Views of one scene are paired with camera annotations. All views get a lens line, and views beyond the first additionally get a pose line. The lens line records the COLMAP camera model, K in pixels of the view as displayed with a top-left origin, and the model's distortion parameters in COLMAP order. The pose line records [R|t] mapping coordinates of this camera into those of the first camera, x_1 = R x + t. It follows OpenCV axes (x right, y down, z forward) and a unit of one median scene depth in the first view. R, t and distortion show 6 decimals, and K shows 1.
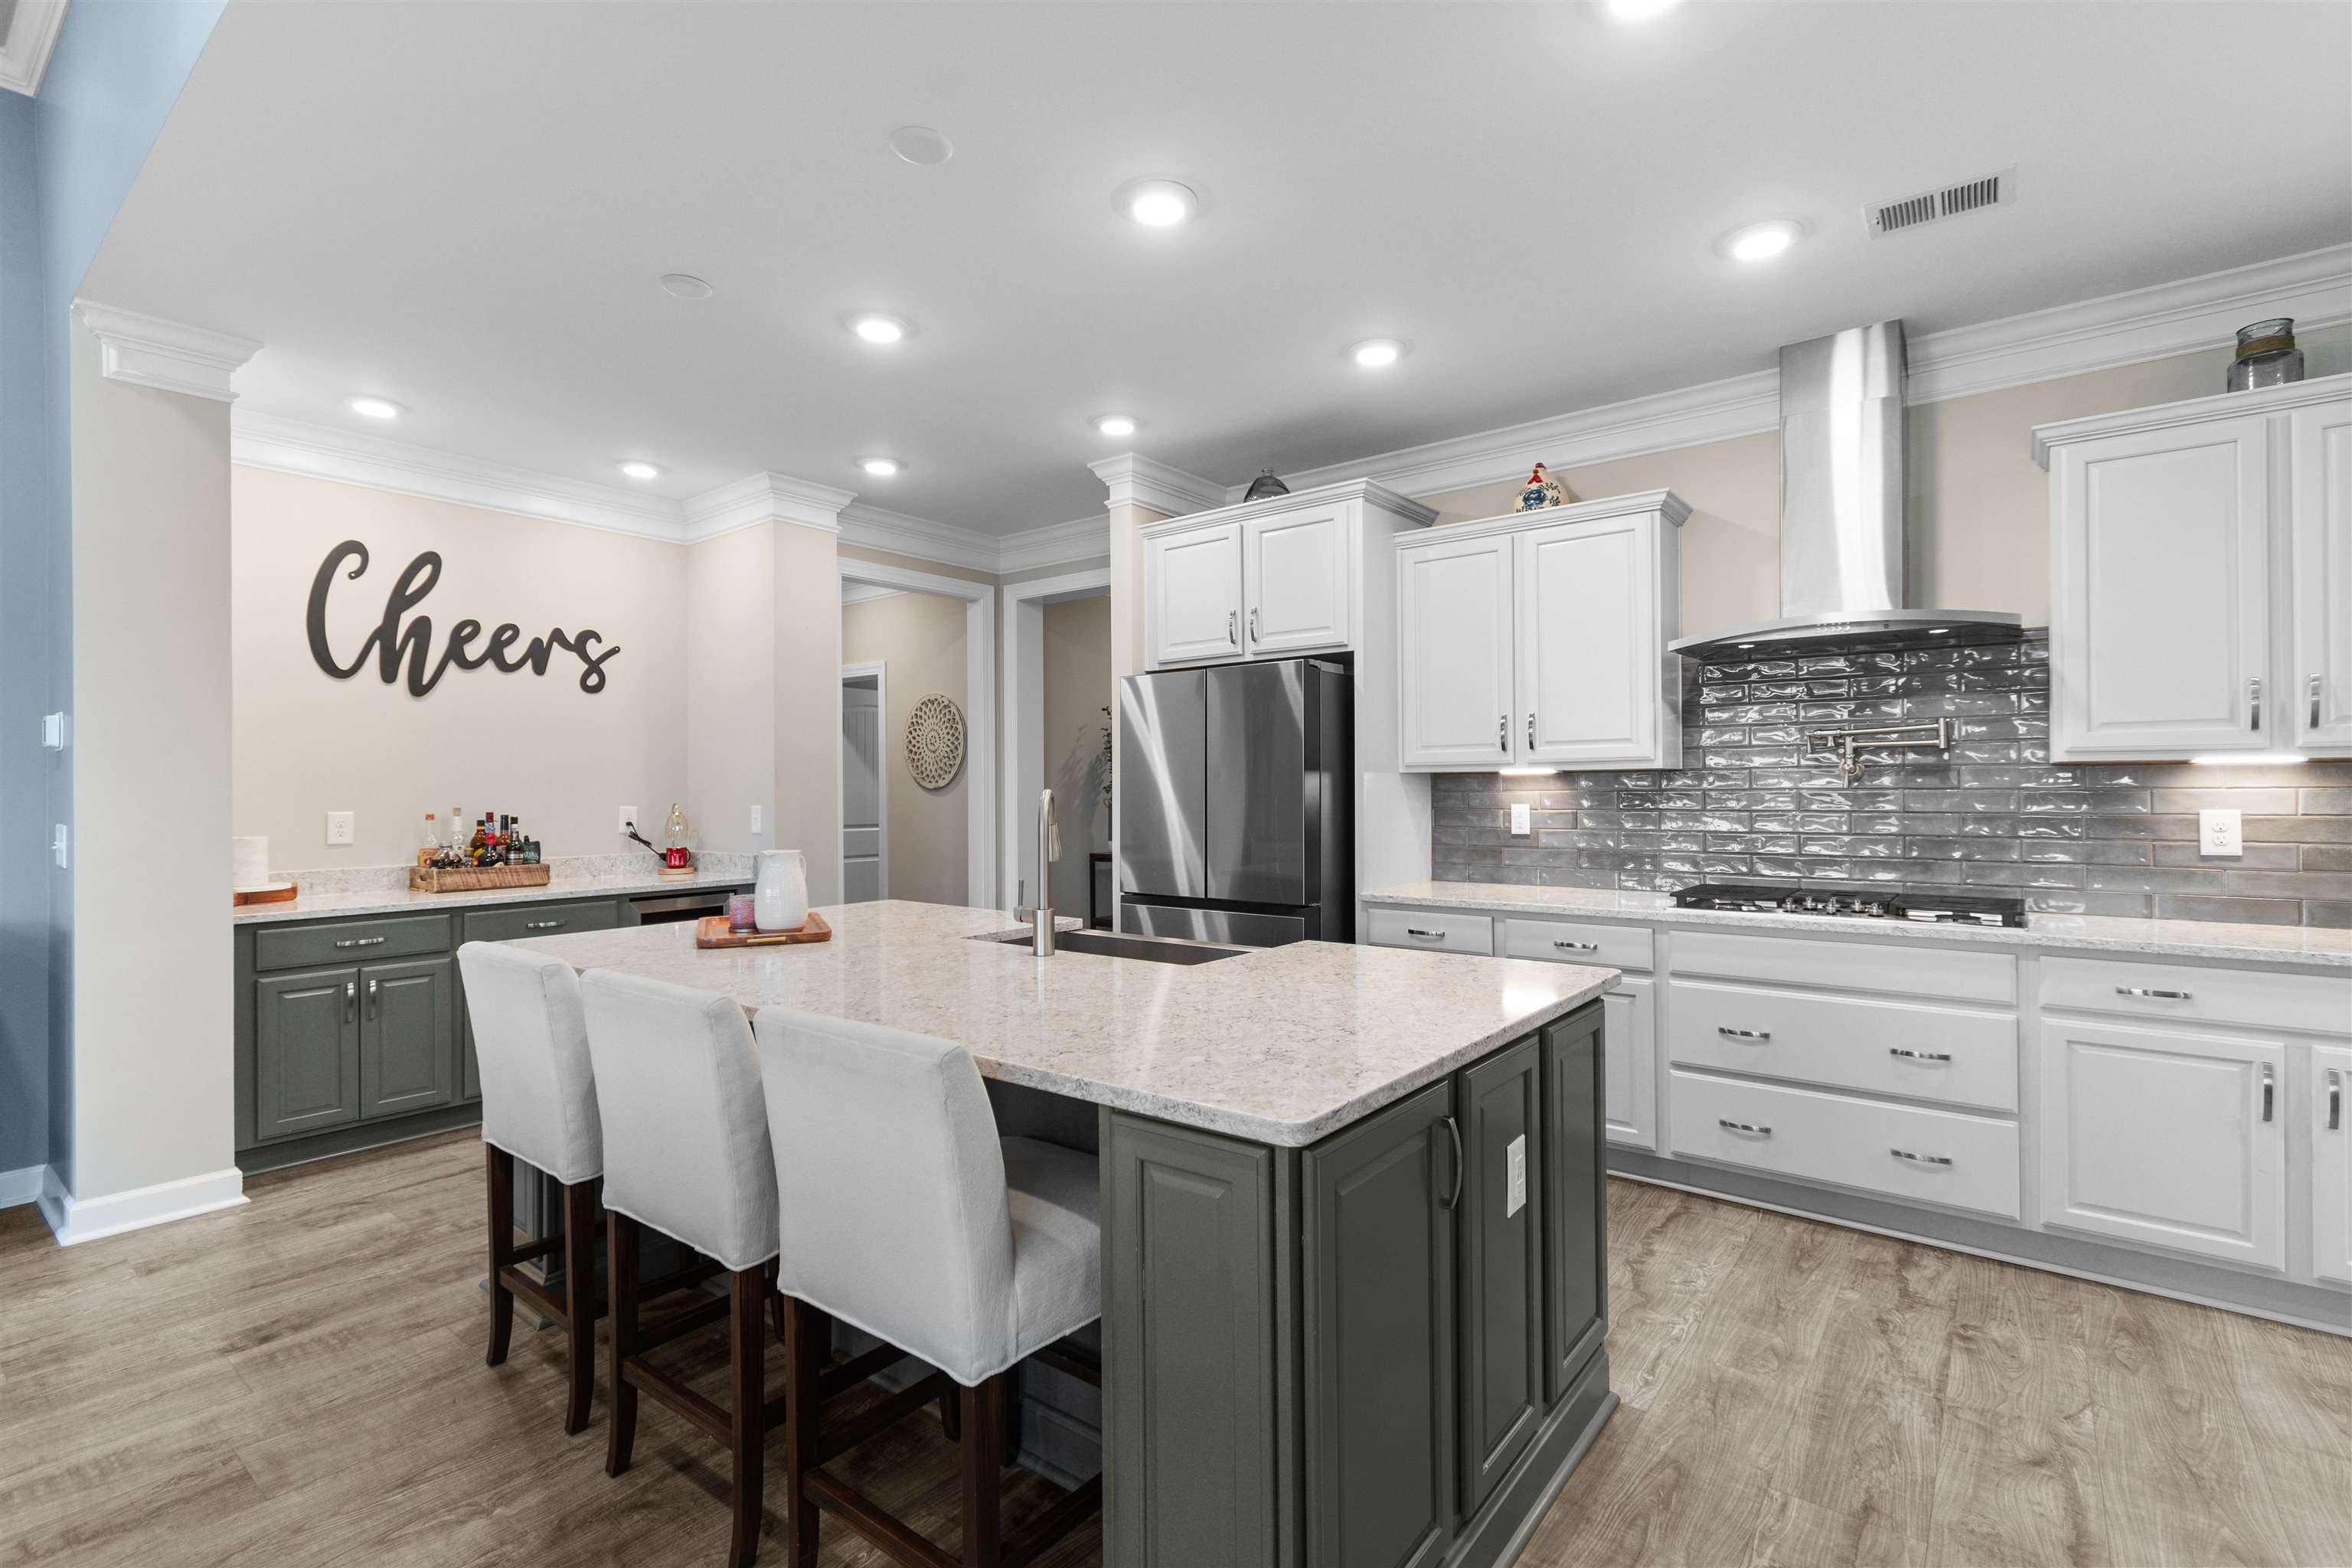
lens RADIAL K [[1028.7, 0, 1169.9], [0, 1028.7, 787.6], [0, 0, 1]] dist [-0.000933, 0.000153]
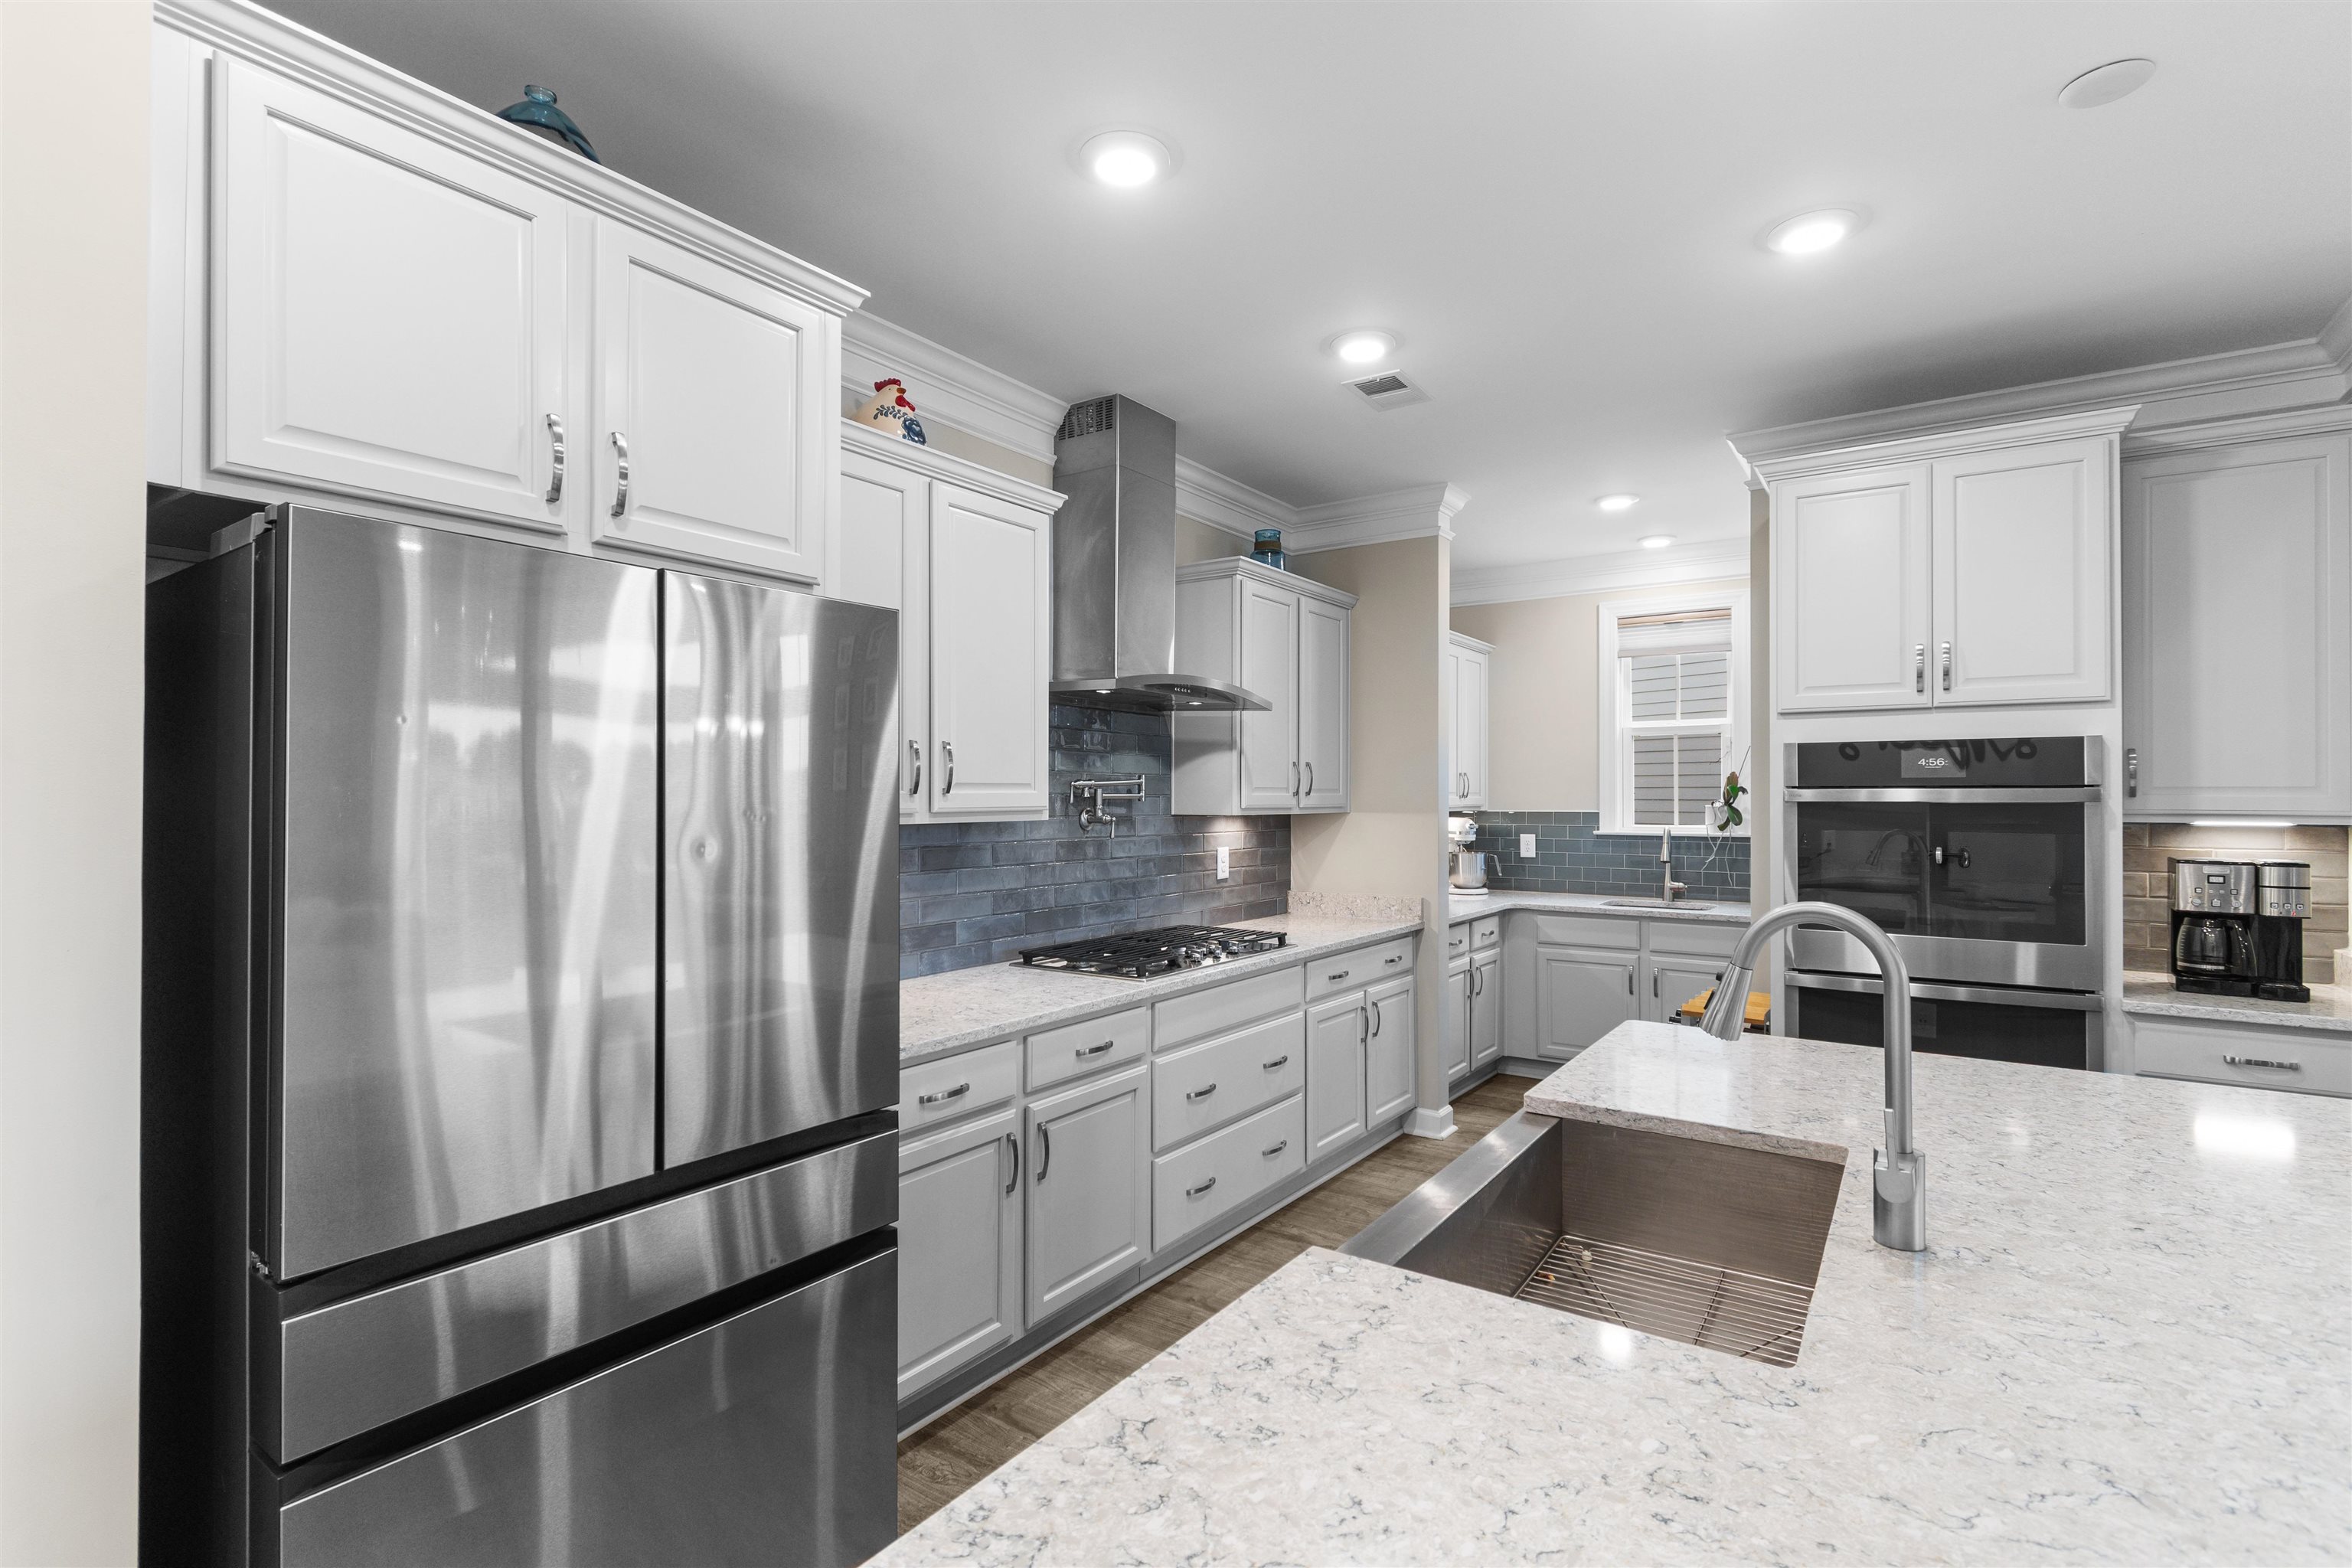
lens RADIAL K [[1099.5, 0, 1176.0], [0, 1099.5, 784.0], [0, 0, 1]] dist [0.000637, 0.000016]
pose [[-0.062442, 0.017773, 0.997890, -0.340320], [-0.005438, 0.999821, -0.018147, -0.025410], [-0.998034, -0.006559, -0.062335, 0.745137]]
